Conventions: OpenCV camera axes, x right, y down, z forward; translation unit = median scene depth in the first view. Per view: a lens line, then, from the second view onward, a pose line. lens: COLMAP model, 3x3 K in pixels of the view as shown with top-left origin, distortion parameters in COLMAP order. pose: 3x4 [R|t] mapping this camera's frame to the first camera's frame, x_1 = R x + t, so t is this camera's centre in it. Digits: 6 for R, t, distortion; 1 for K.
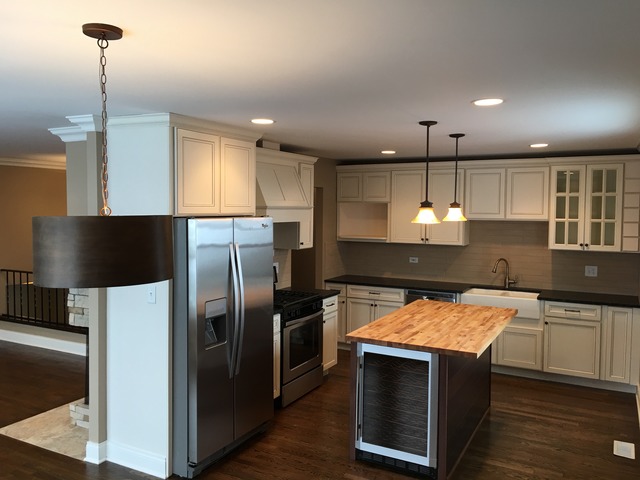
lens RADIAL K [[536.4, 0, 318.3], [0, 536.4, 226.3], [0, 0, 1]] dist [0.043833, -0.086641]
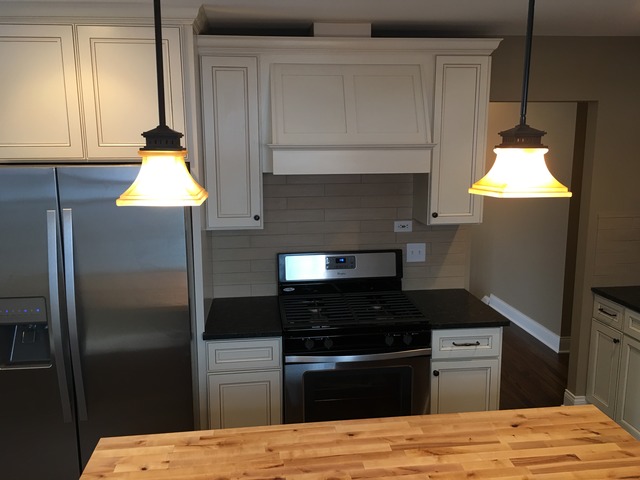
lens RADIAL K [[536.4, 0, 318.3], [0, 536.4, 226.3], [0, 0, 1]] dist [0.043833, -0.086641]
pose [[0.561154, 0.121337, -0.818769, 0.363821], [-0.022827, 0.991089, 0.131229, -0.024658], [0.827396, -0.054950, 0.558924, 0.661565]]
